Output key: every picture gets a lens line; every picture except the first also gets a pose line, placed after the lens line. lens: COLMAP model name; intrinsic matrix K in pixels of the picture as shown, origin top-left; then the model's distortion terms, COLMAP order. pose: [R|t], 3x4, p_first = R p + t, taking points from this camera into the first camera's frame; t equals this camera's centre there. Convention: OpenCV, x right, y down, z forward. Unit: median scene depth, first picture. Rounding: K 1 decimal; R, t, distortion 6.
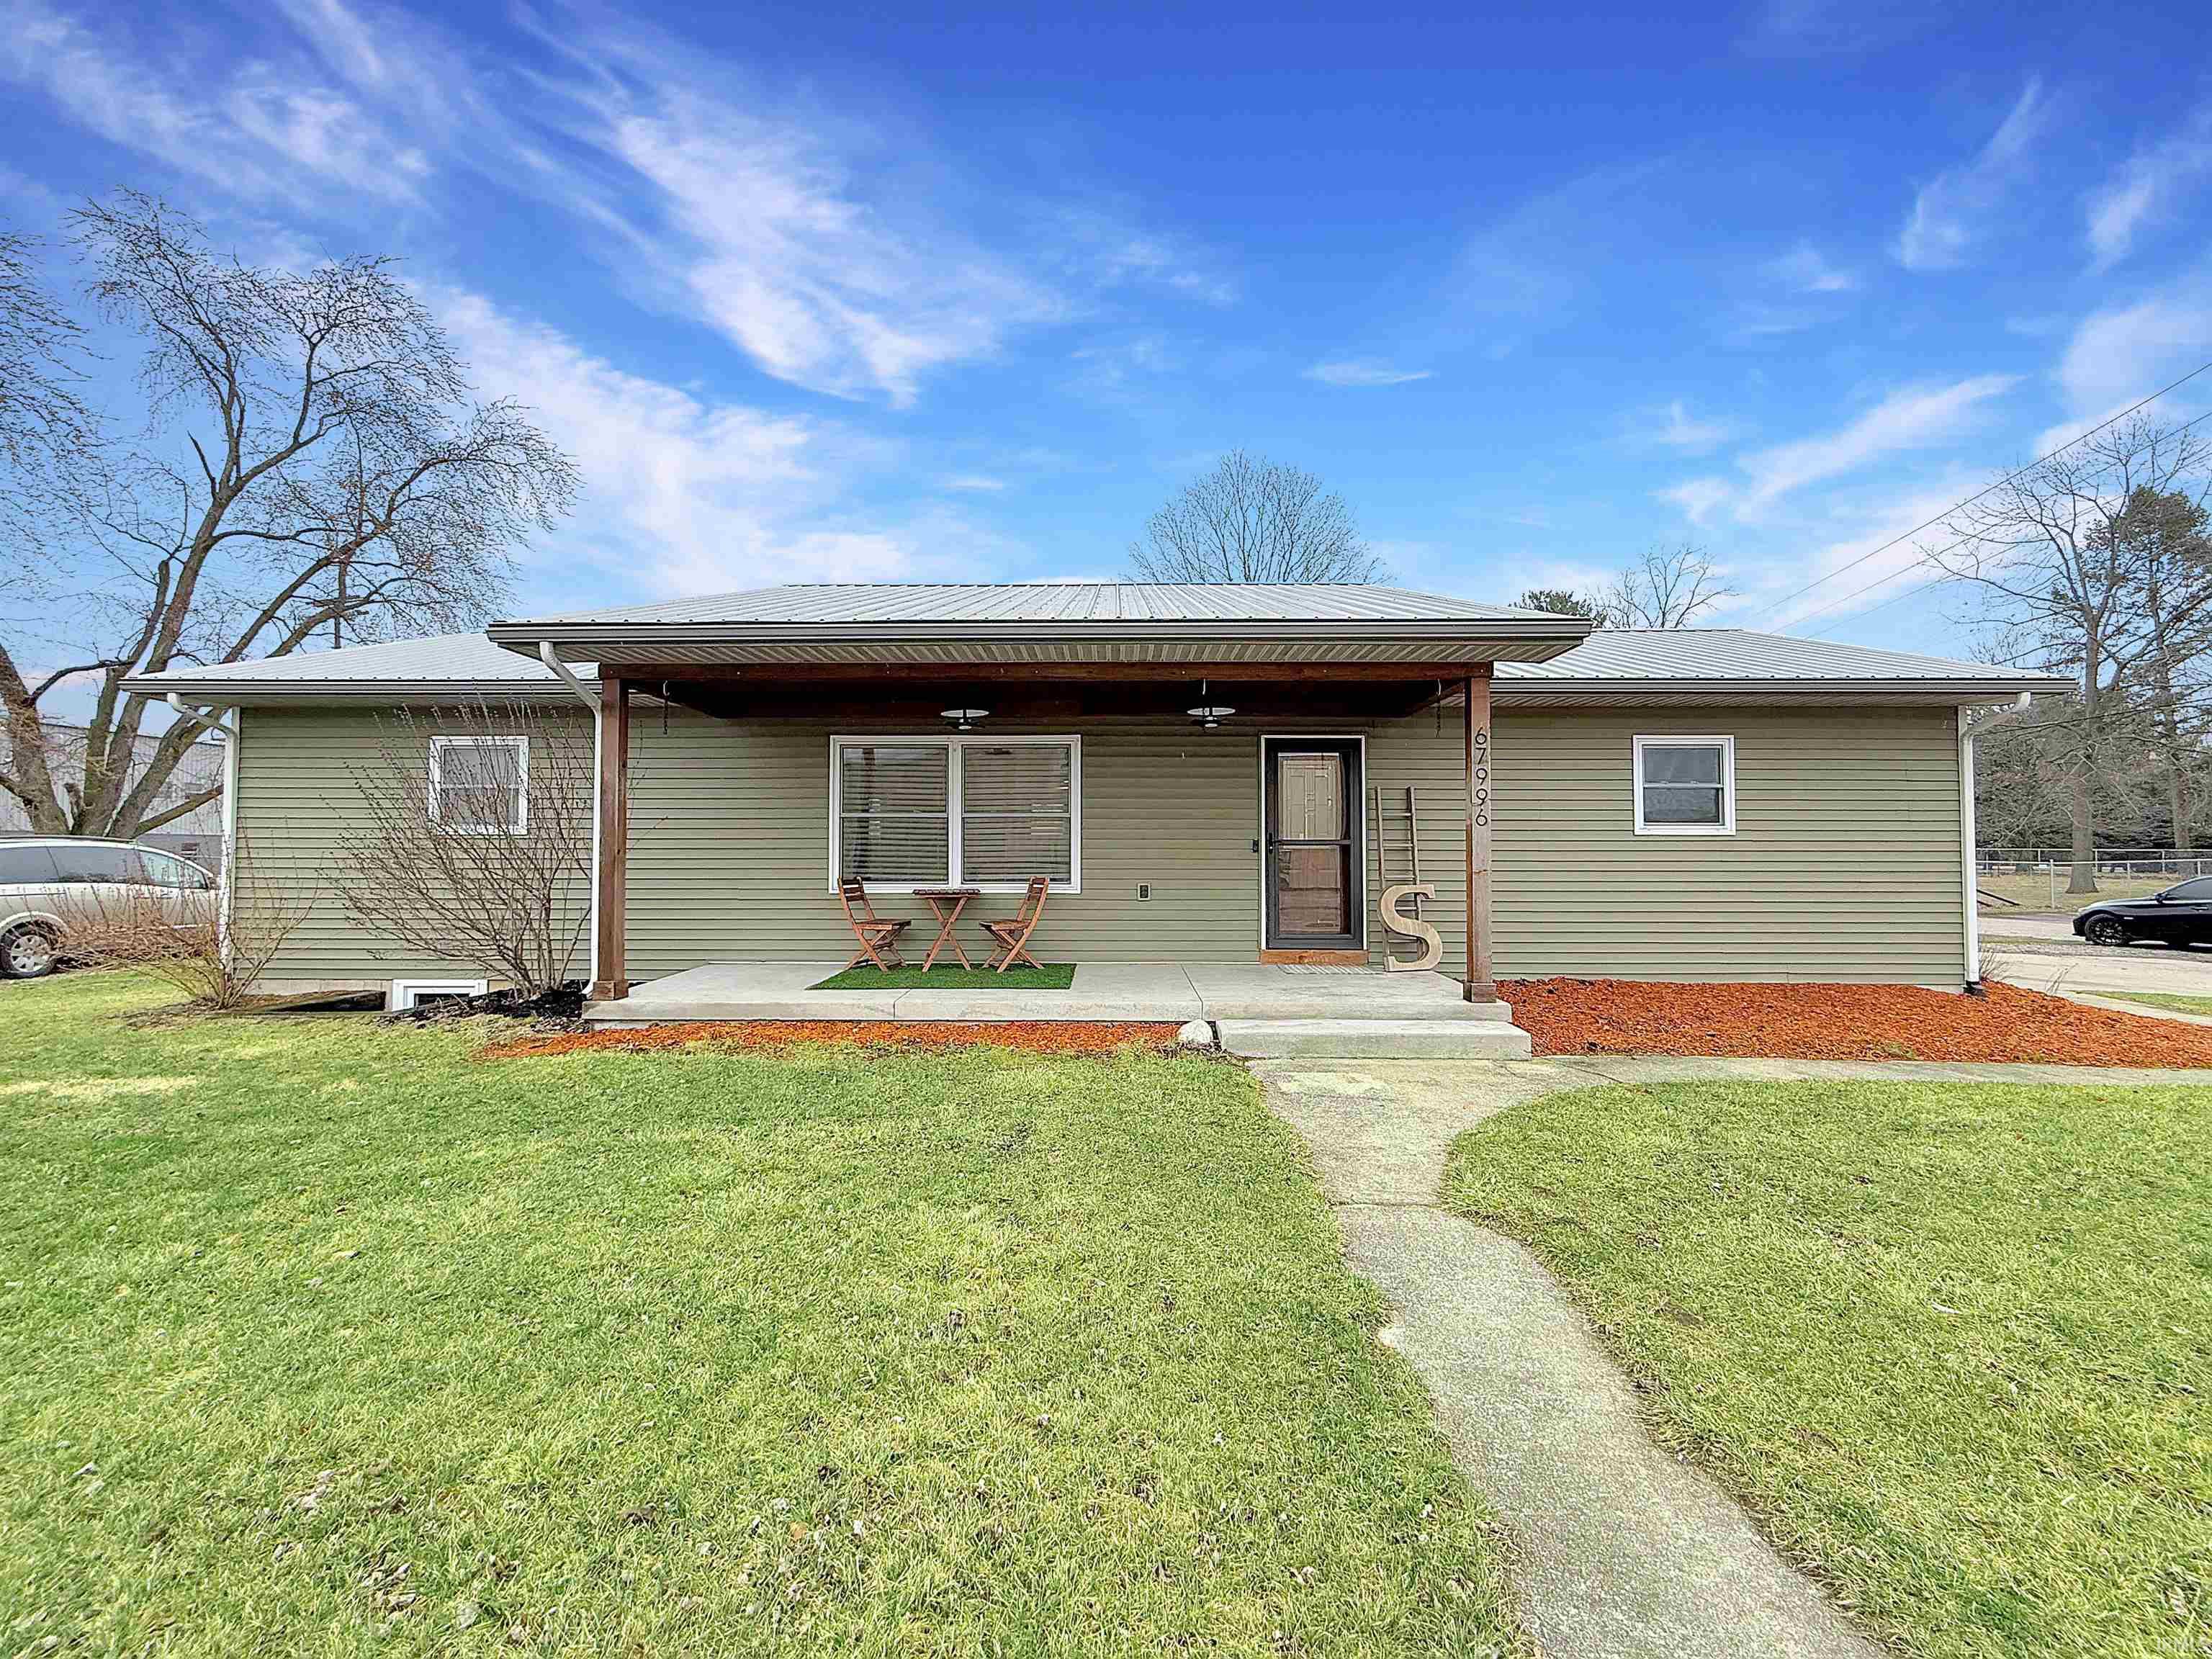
lens RADIAL K [[966.0, 0, 1106.0], [0, 966.0, 829.5], [0, 0, 1]] dist [0.001339, 0.000237]
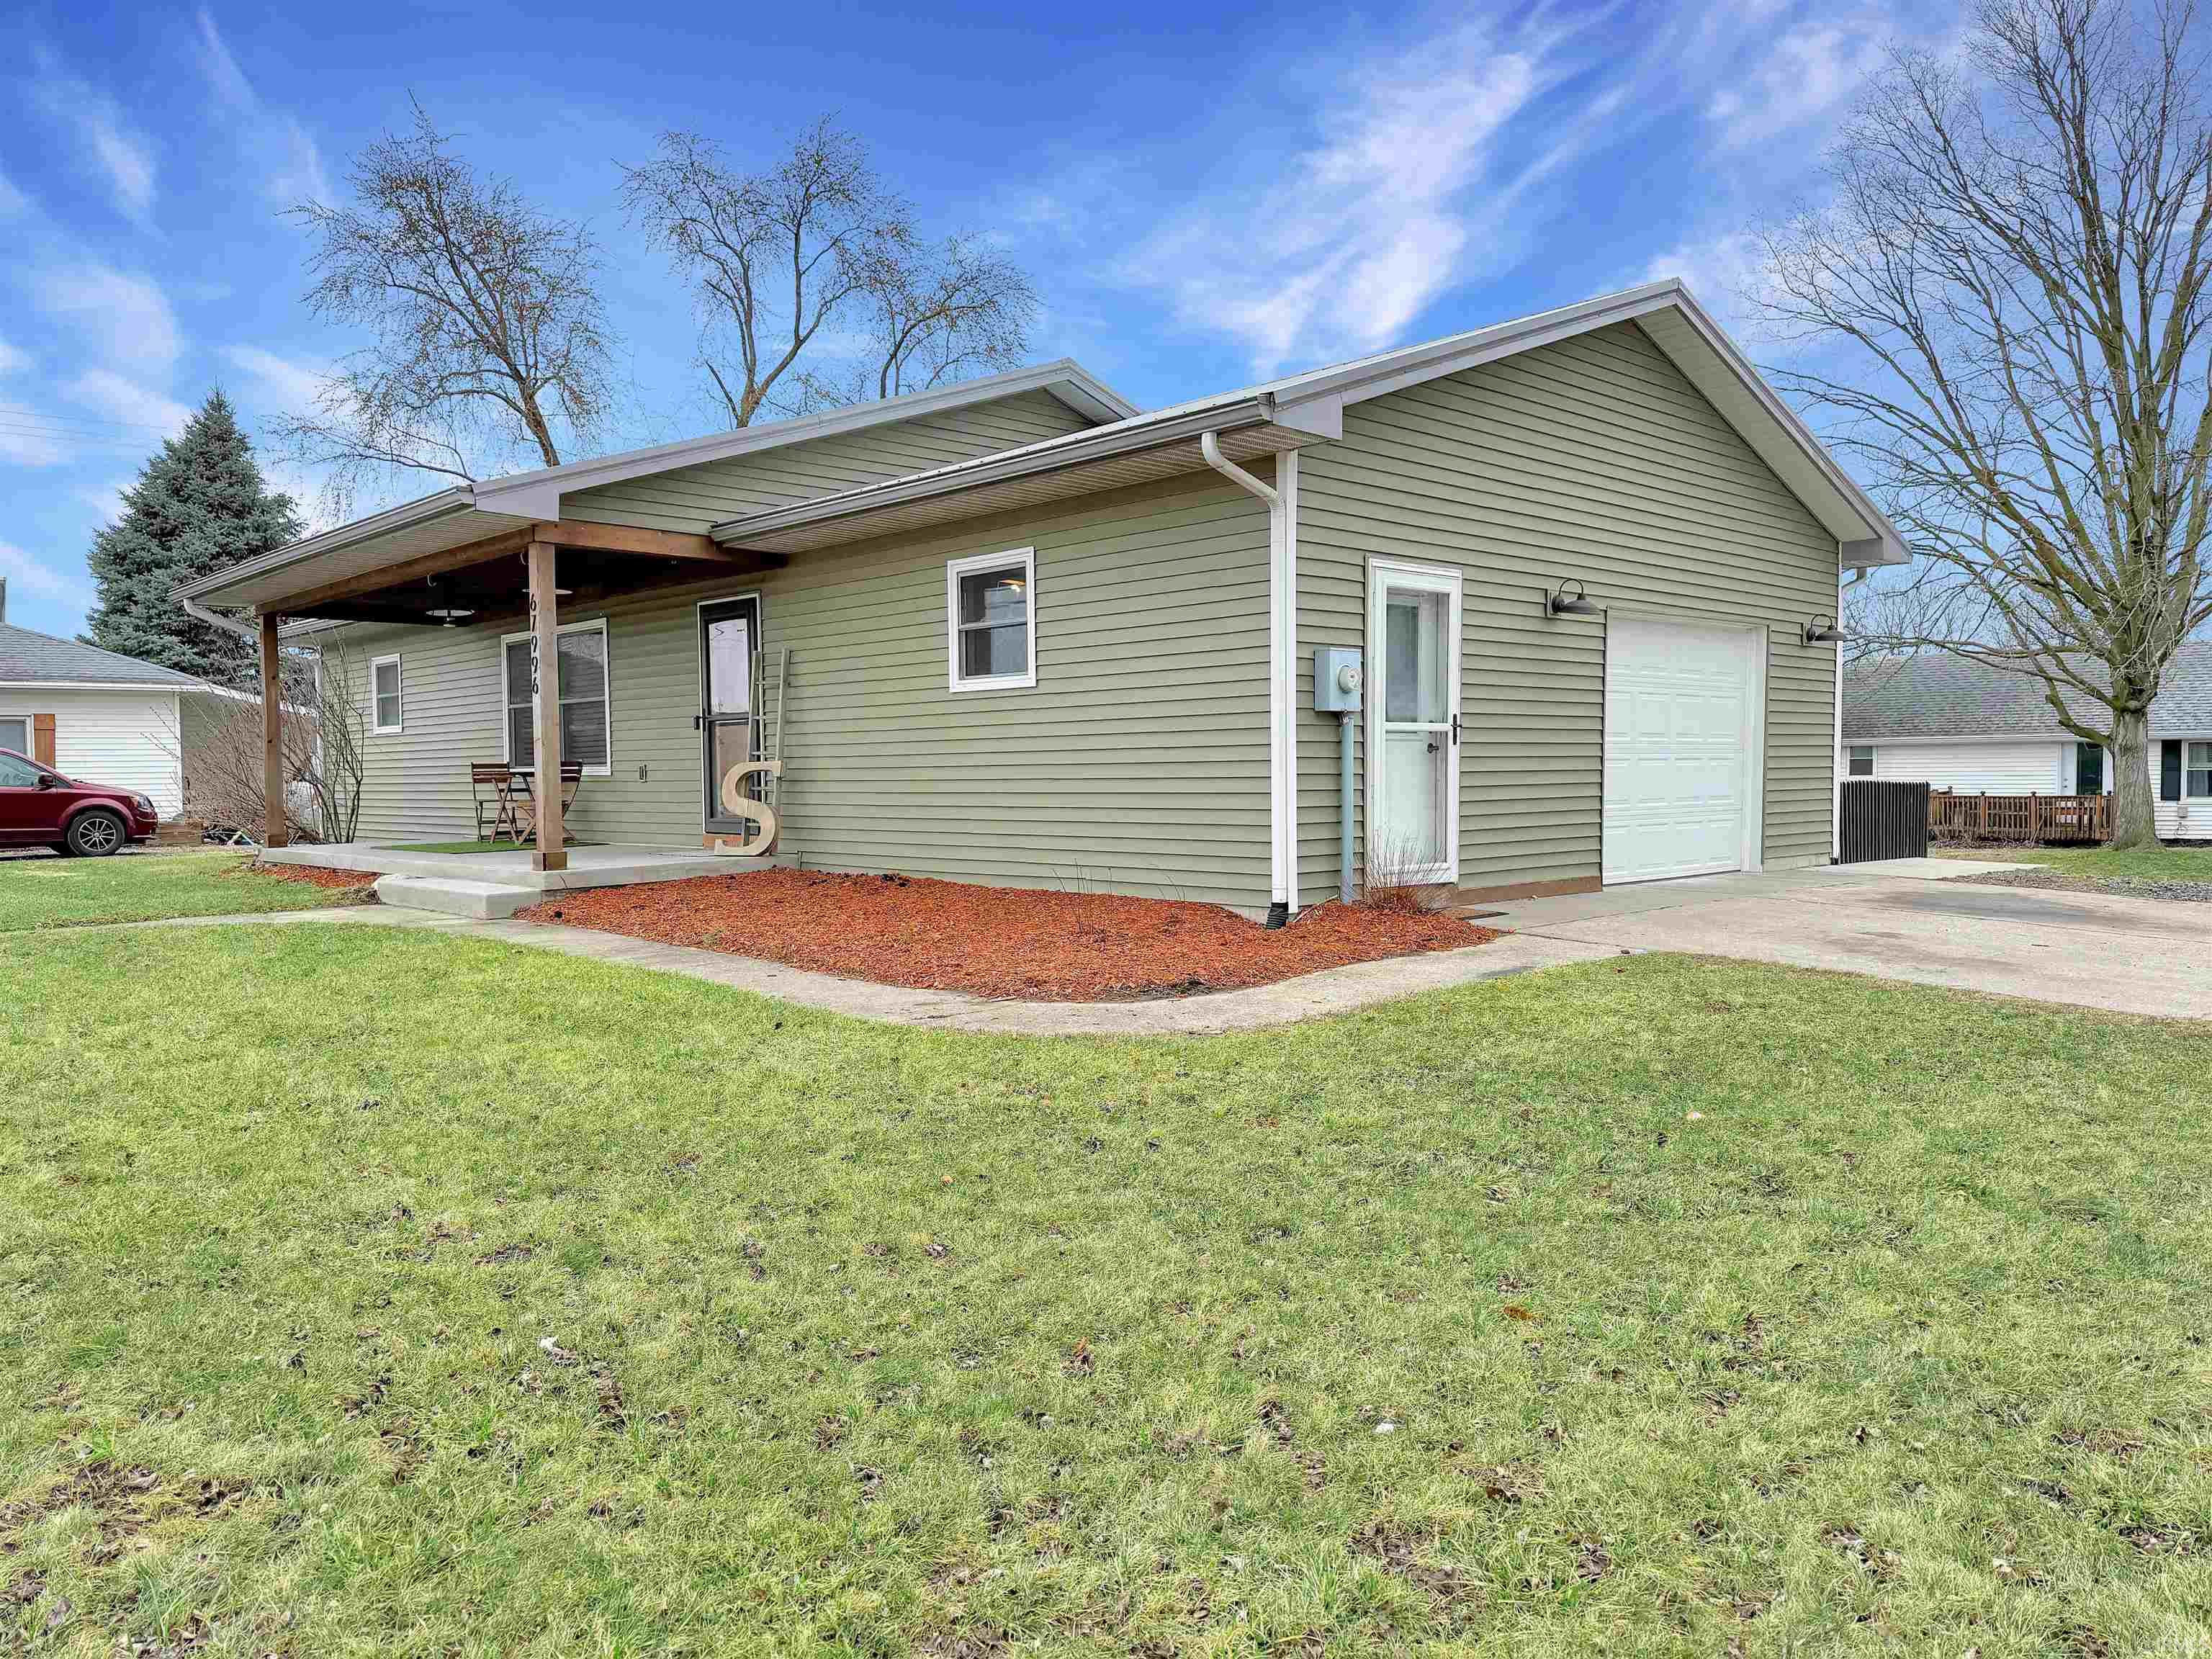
lens RADIAL K [[1547.6, 0, 1107.4], [0, 1547.6, 859.9], [0, 0, 1]] dist [0.089059, -0.102628]
pose [[0.698105, 0.030772, -0.715334, 1.515373], [0.031500, 0.996789, 0.073621, 0.051113], [0.715302, -0.073928, 0.694894, 0.226540]]
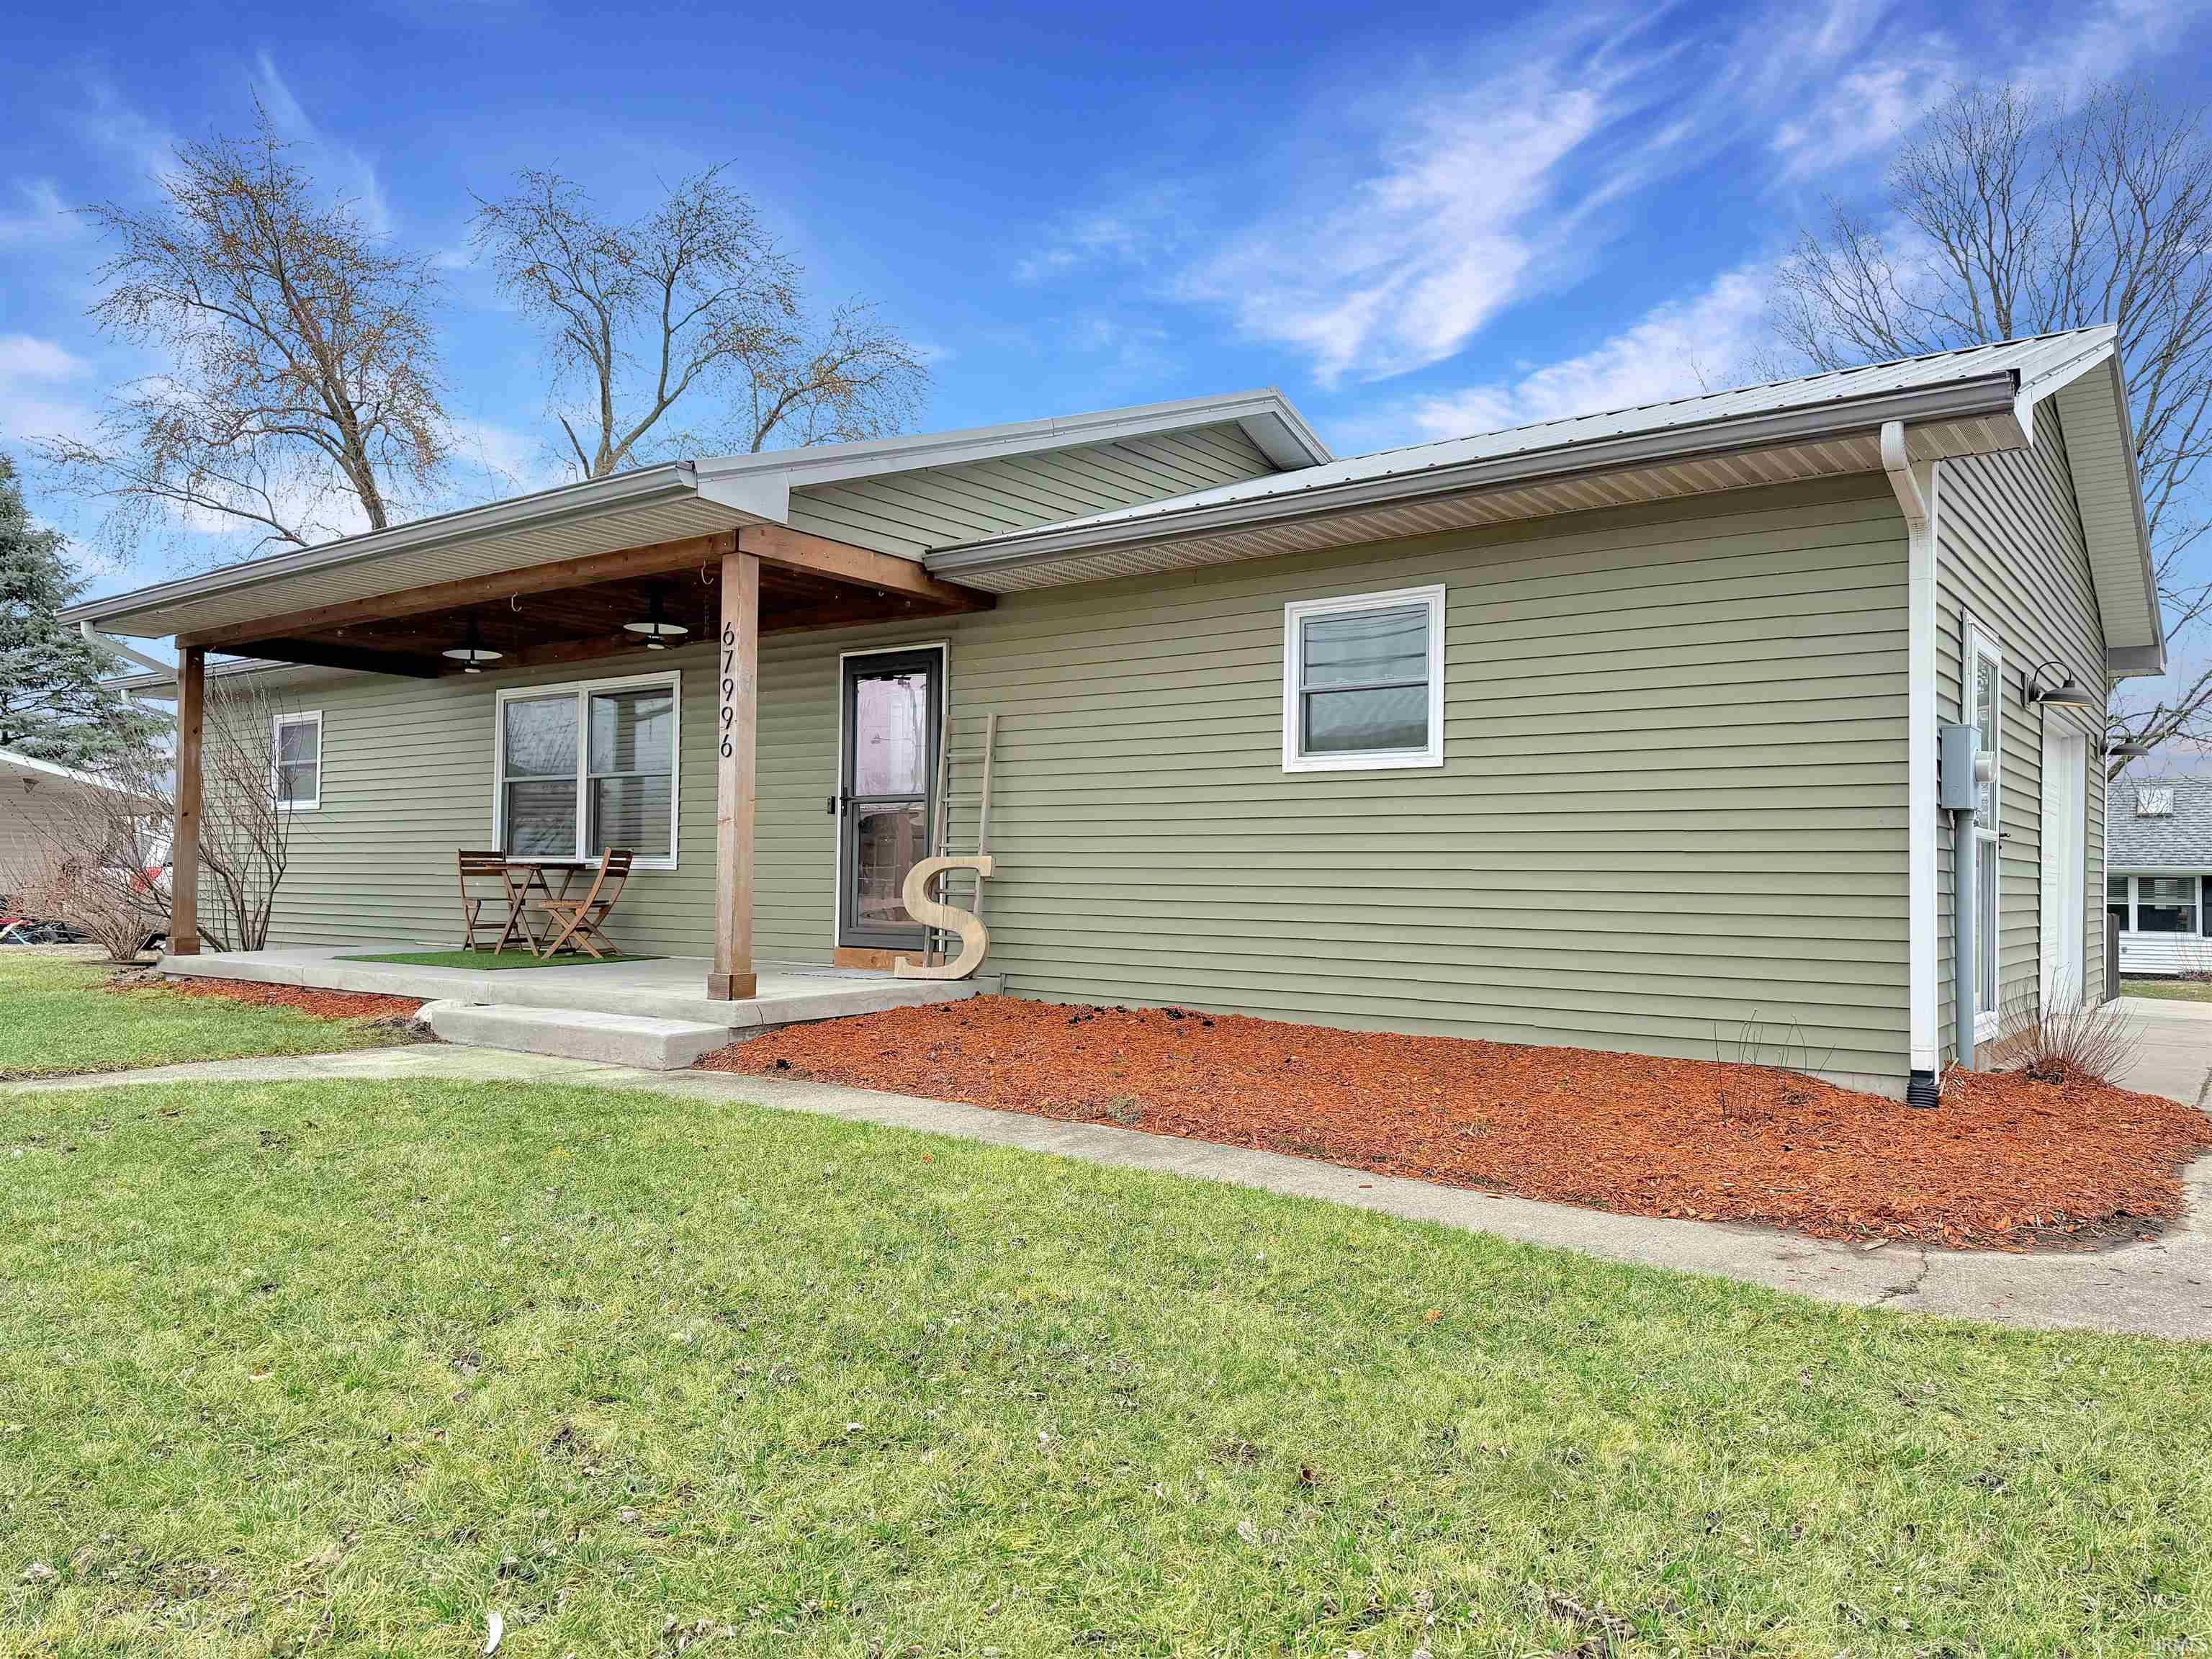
lens RADIAL K [[1547.6, 0, 1107.4], [0, 1547.6, 859.9], [0, 0, 1]] dist [0.089059, -0.102628]
pose [[0.805344, 0.001103, -0.592807, 1.017626], [0.003940, 0.999966, 0.007214, 0.050931], [0.592795, -0.008145, 0.805312, 0.179421]]
